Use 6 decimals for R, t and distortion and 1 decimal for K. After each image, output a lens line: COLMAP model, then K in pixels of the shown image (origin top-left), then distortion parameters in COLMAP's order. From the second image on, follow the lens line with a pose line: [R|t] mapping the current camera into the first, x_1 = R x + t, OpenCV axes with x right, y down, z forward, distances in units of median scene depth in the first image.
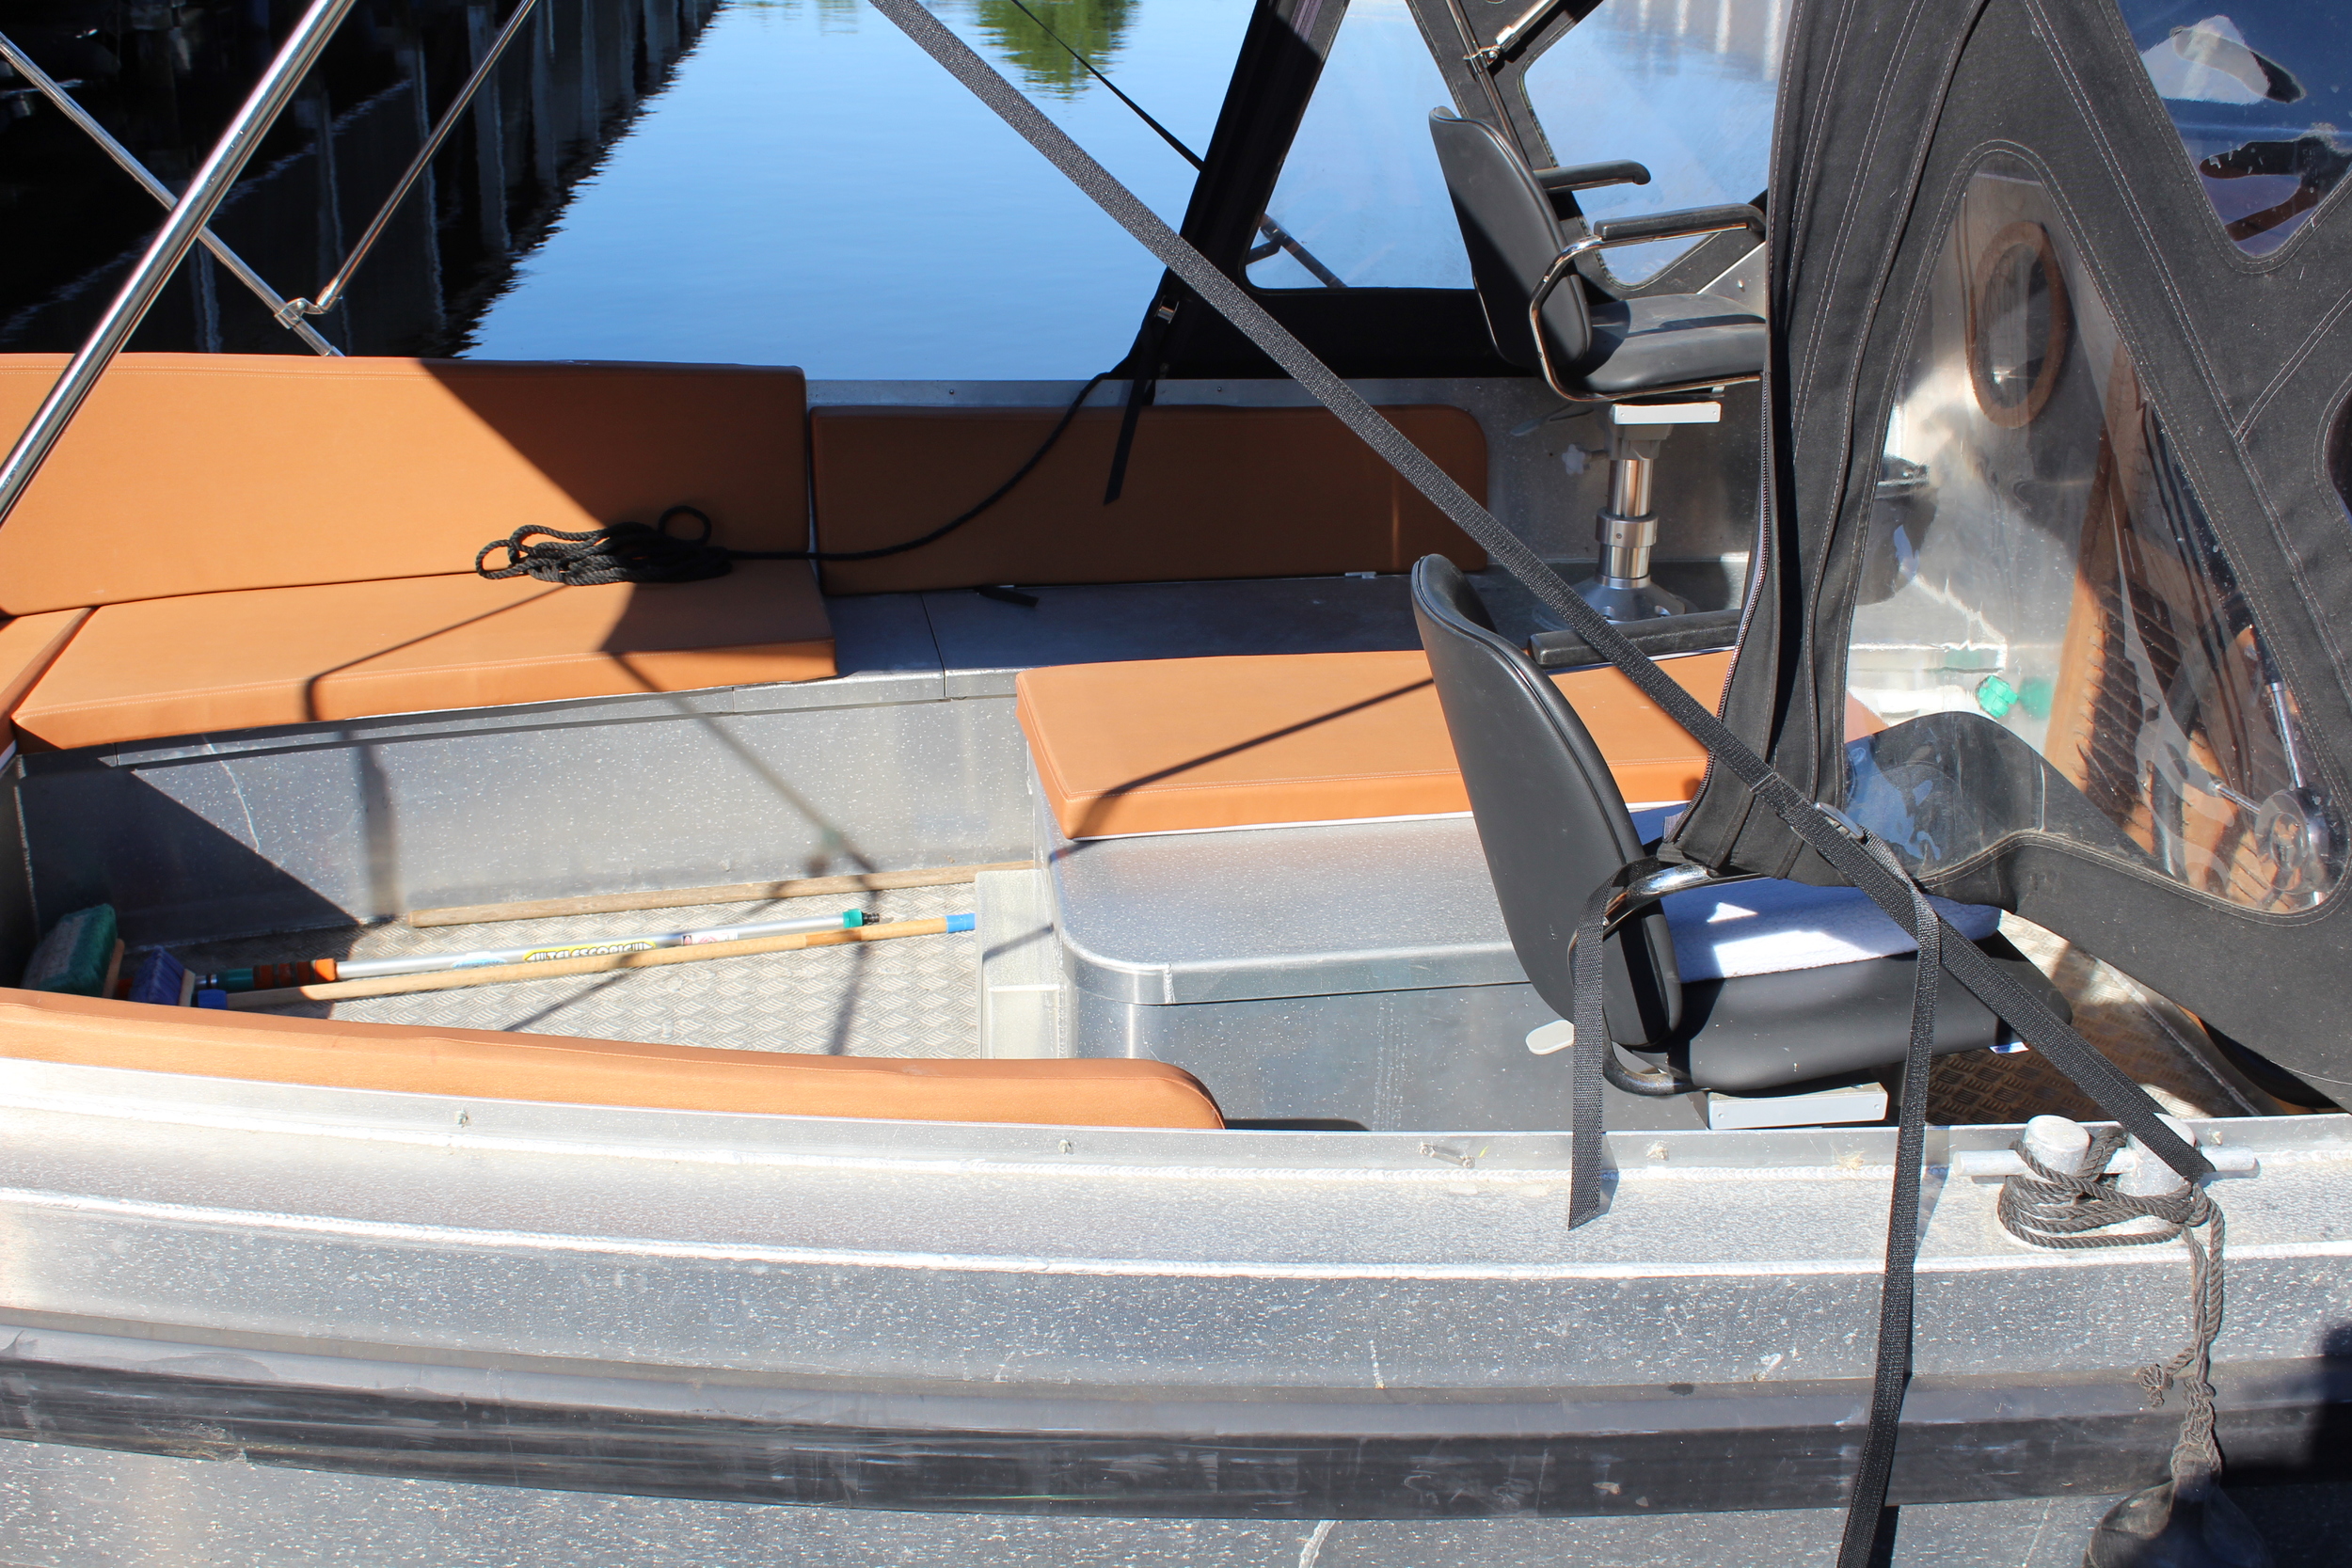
lens RADIAL K [[2475.6, 0, 1169.8], [0, 2475.6, 775.4], [0, 0, 1]] dist [-0.129118, 0.158427]
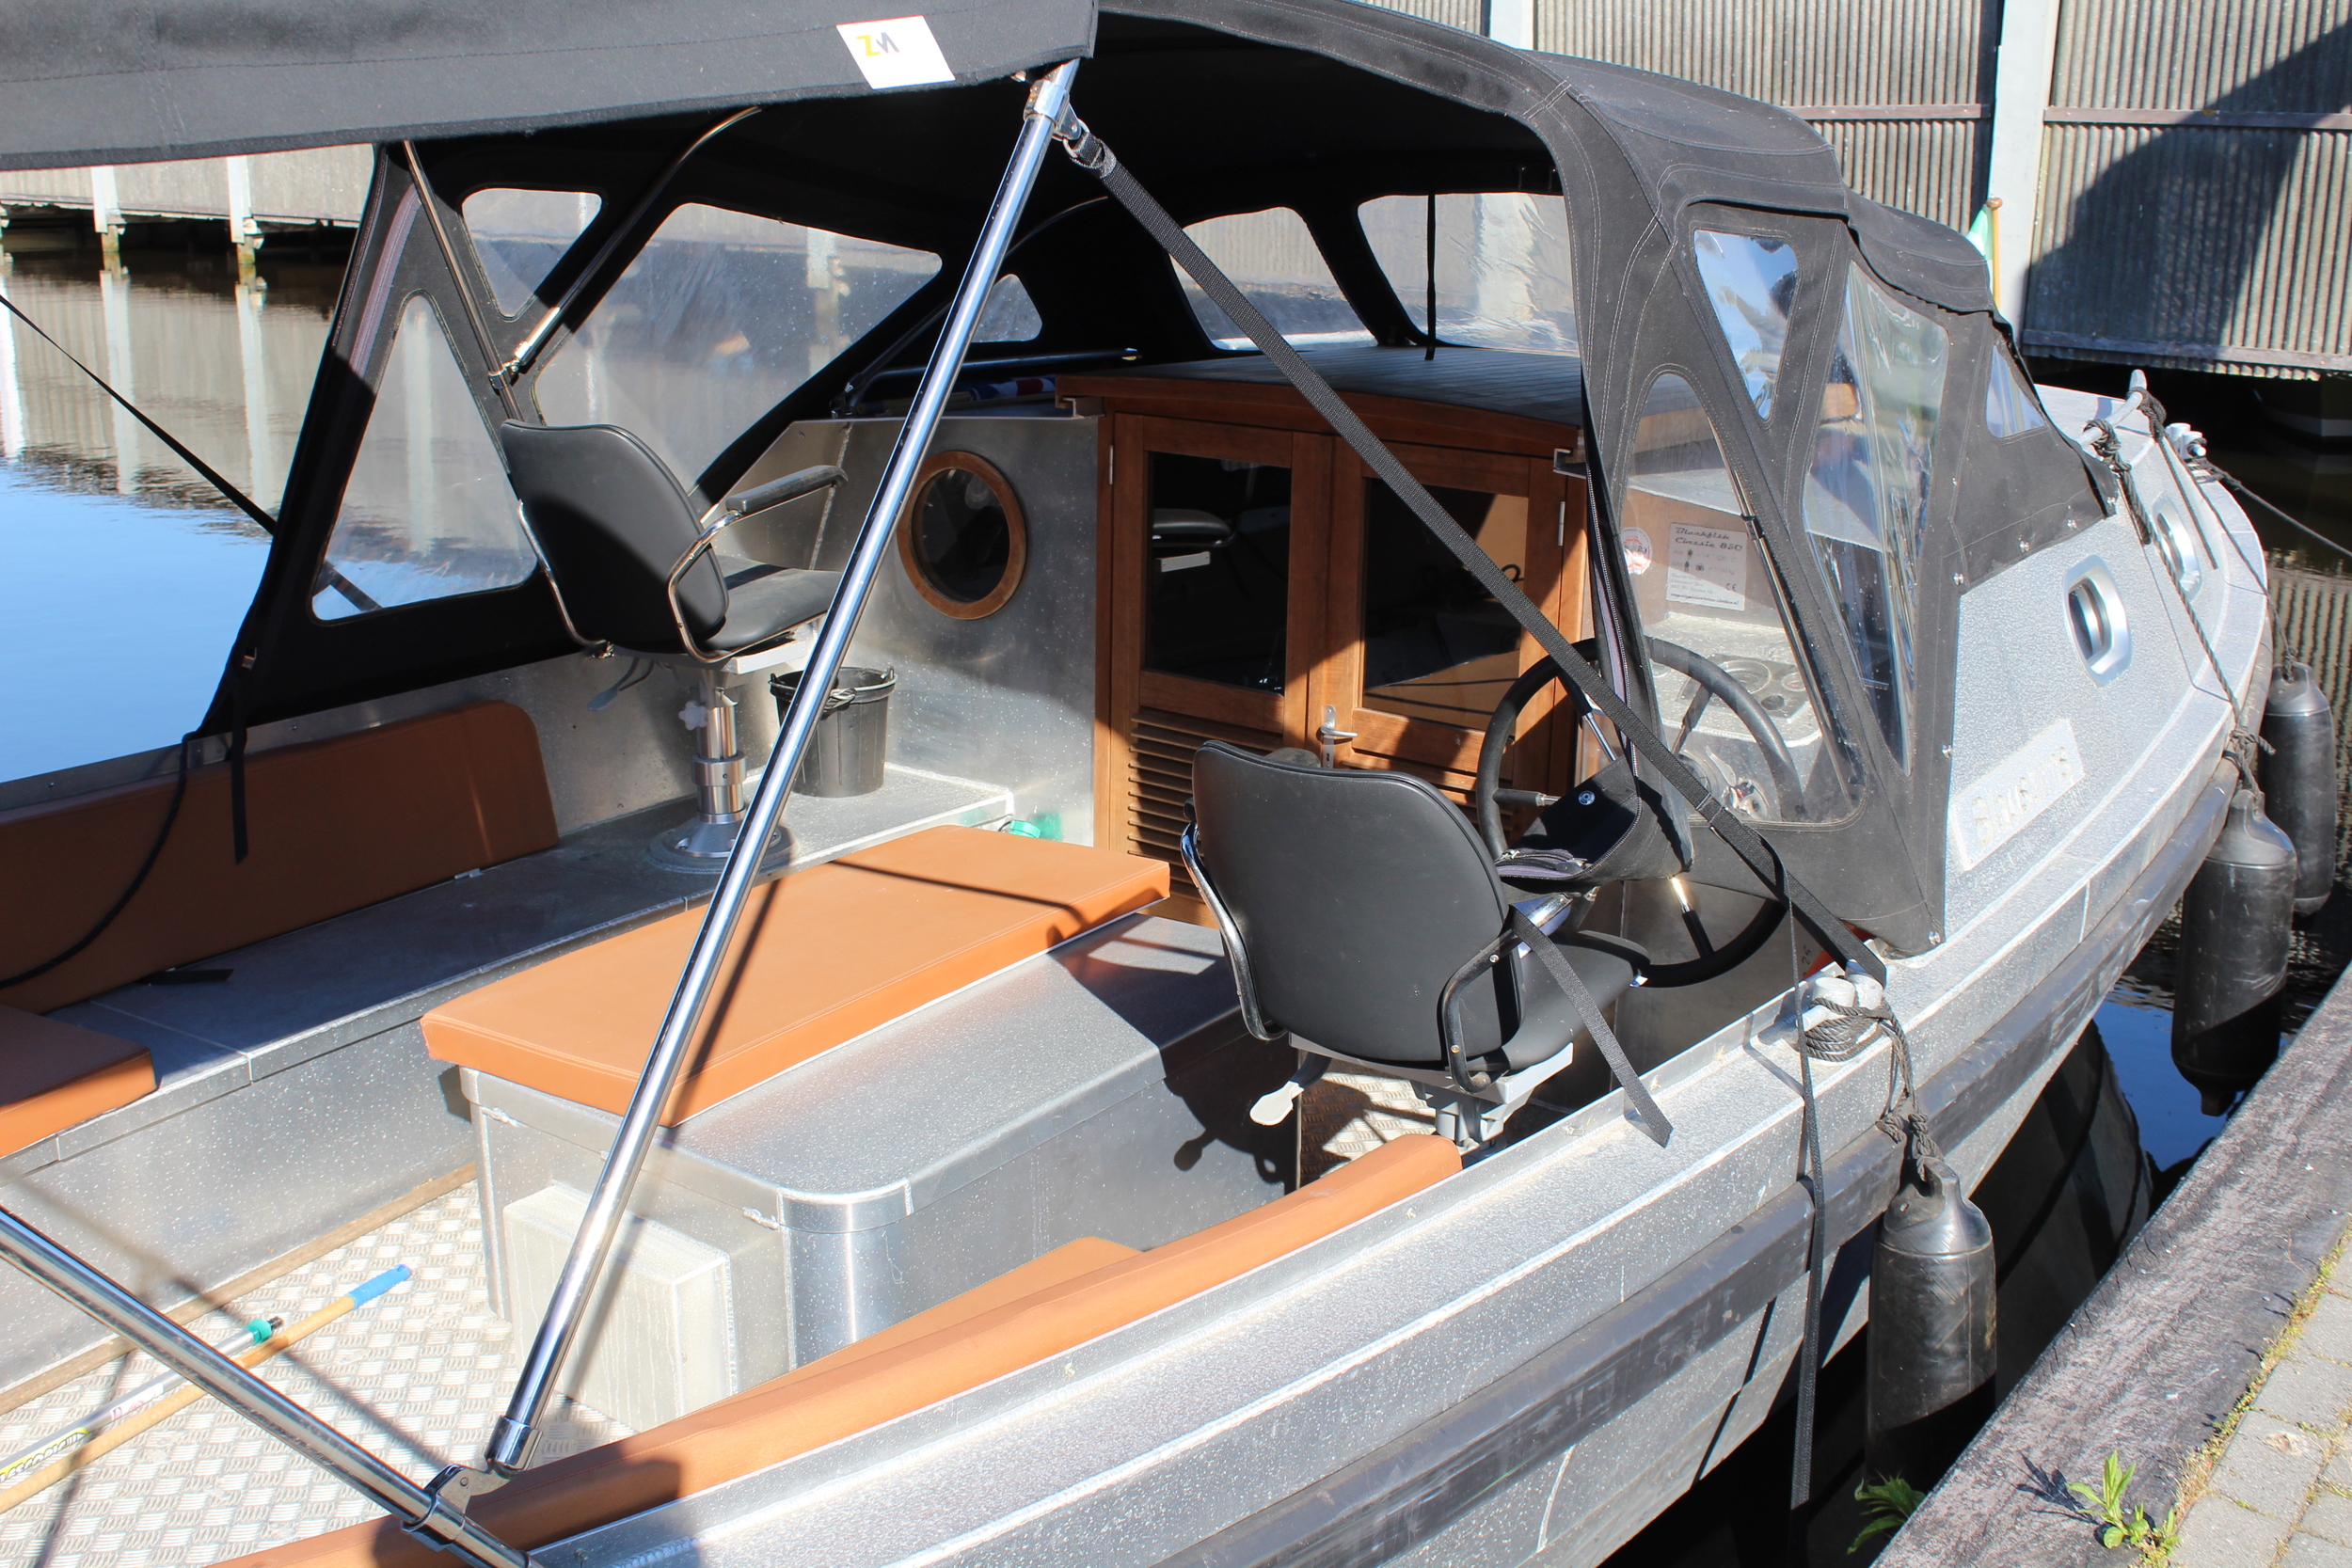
lens RADIAL K [[2475.6, 0, 1169.8], [0, 2475.6, 775.4], [0, 0, 1]] dist [-0.129118, 0.158427]
pose [[0.696001, -0.209742, 0.686725, -0.530884], [0.280236, 0.959887, 0.009150, -0.061713], [-0.661098, 0.186077, 0.726860, 0.071610]]
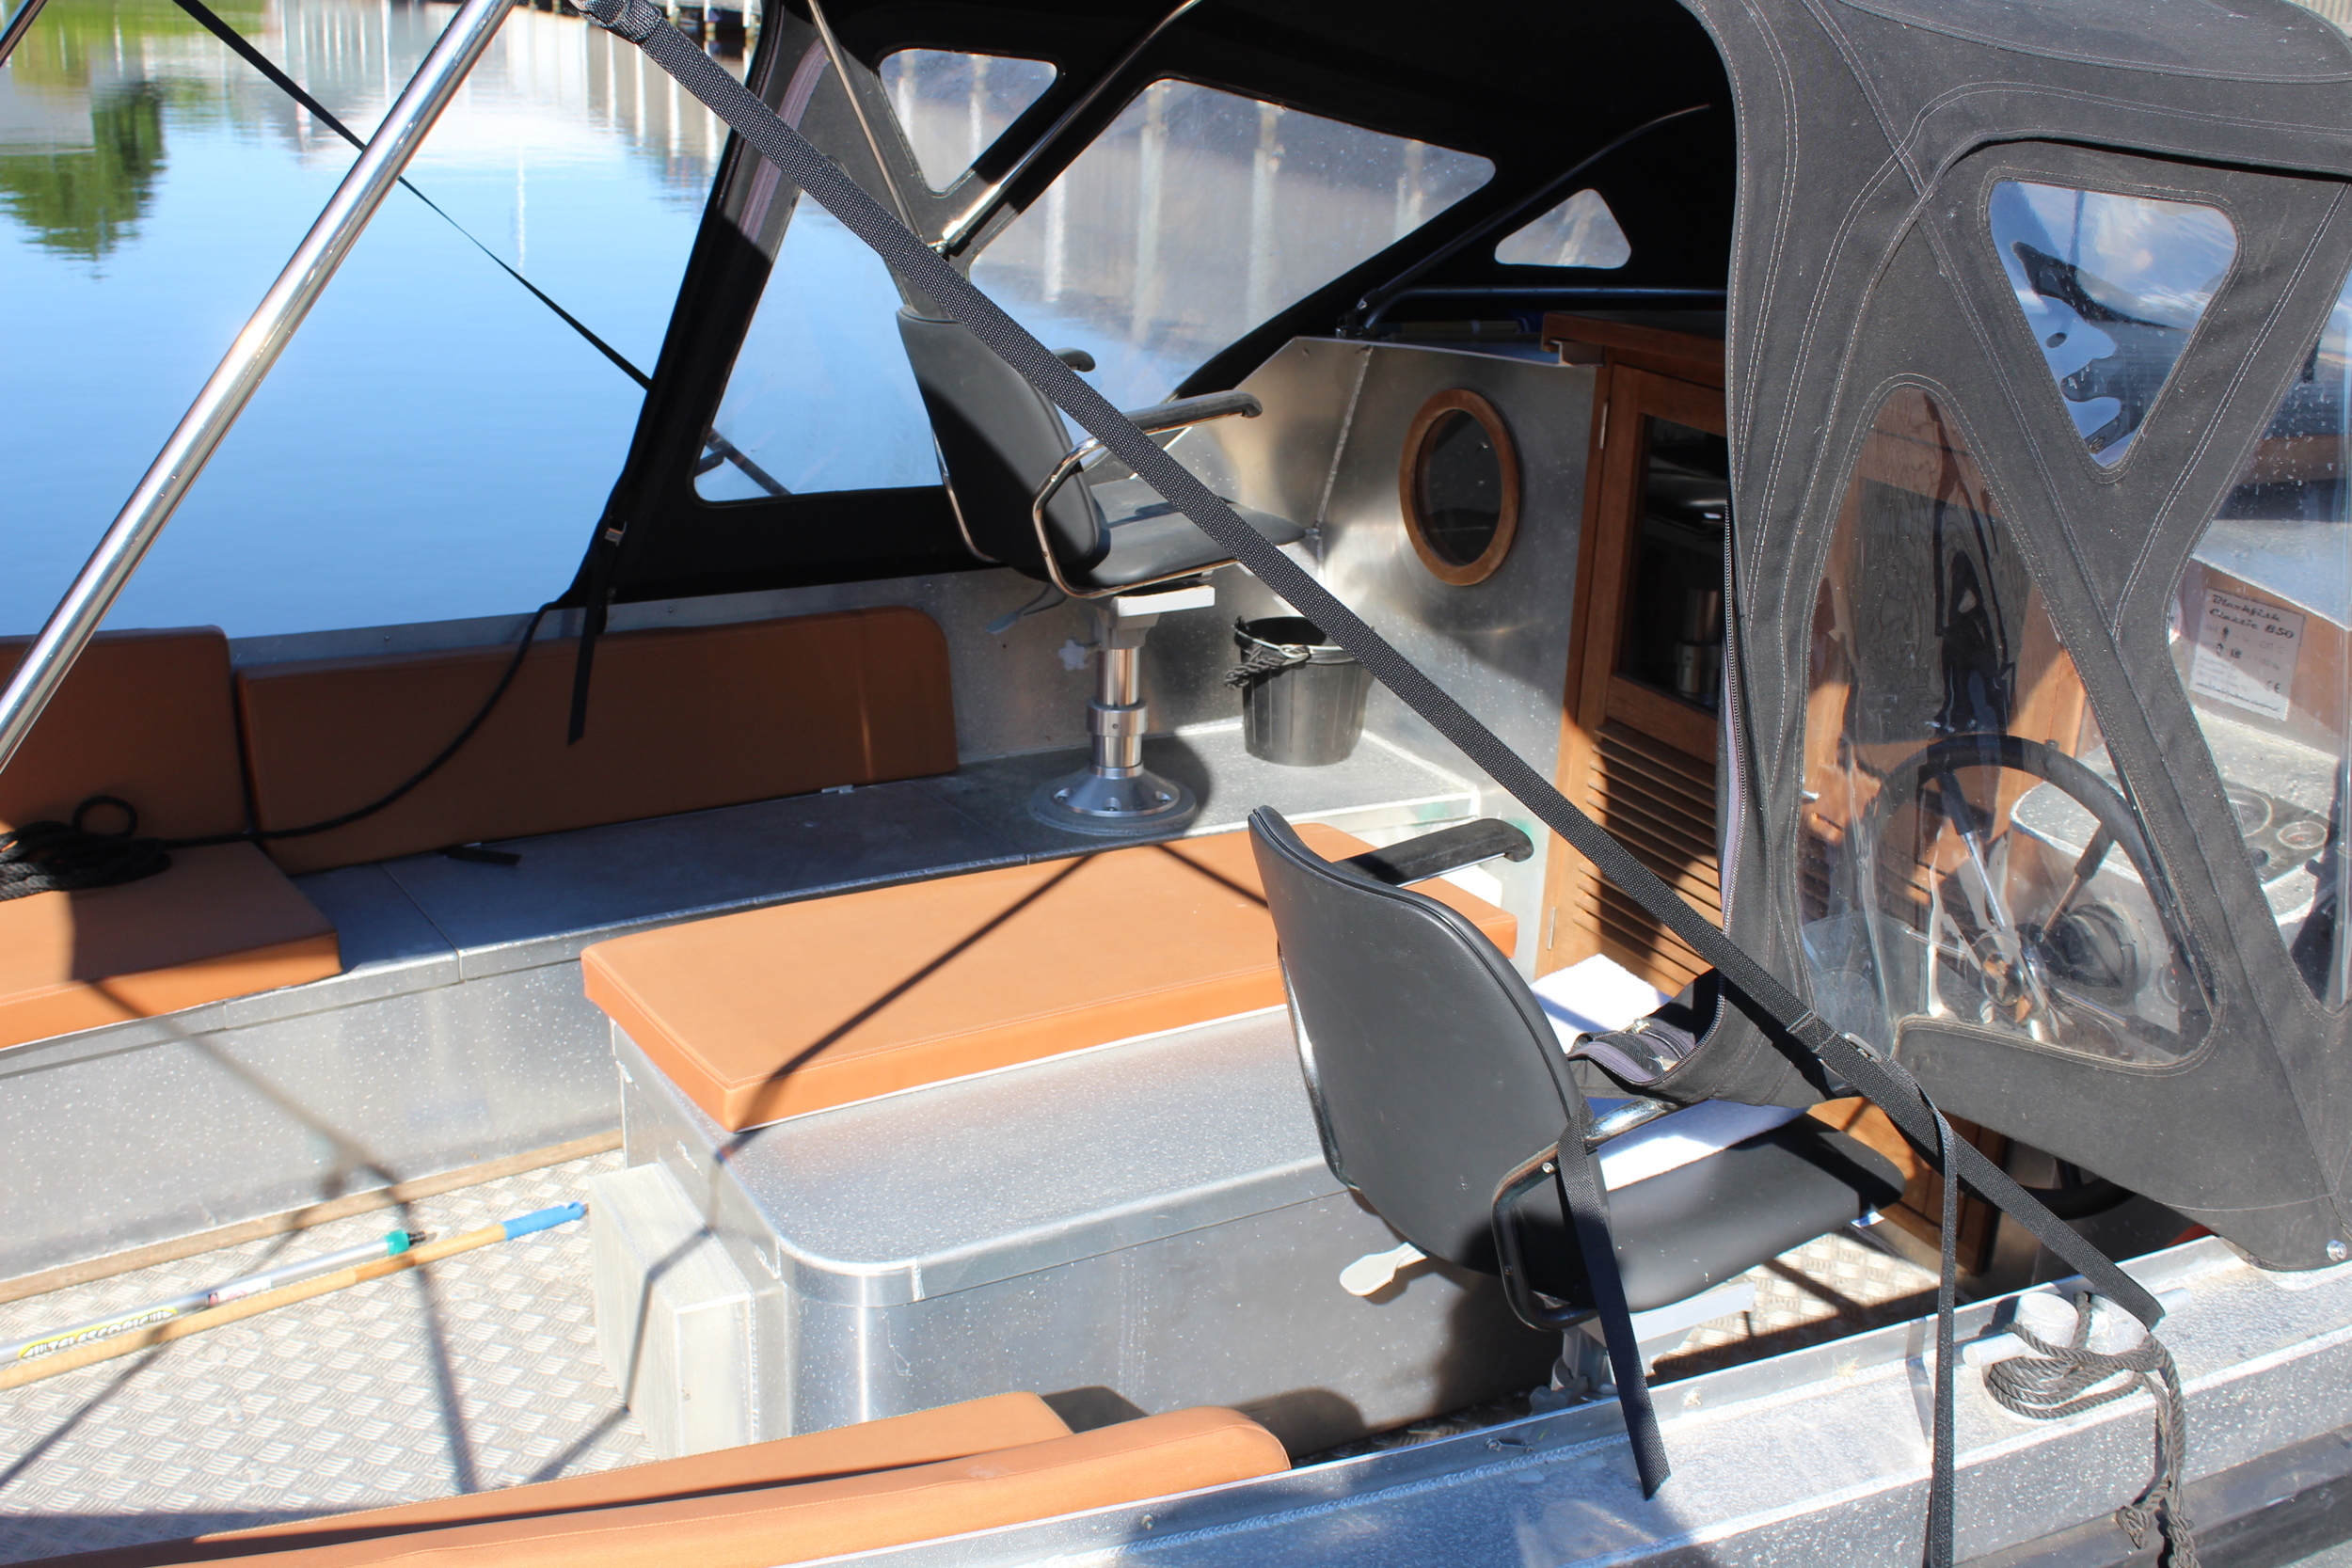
lens RADIAL K [[2475.6, 0, 1169.8], [0, 2475.6, 775.4], [0, 0, 1]] dist [-0.129118, 0.158427]
pose [[0.929024, -0.103387, 0.355283, -0.183544], [0.122772, 0.991906, -0.032392, -0.051277], [-0.349058, 0.073712, 0.934197, 0.077673]]
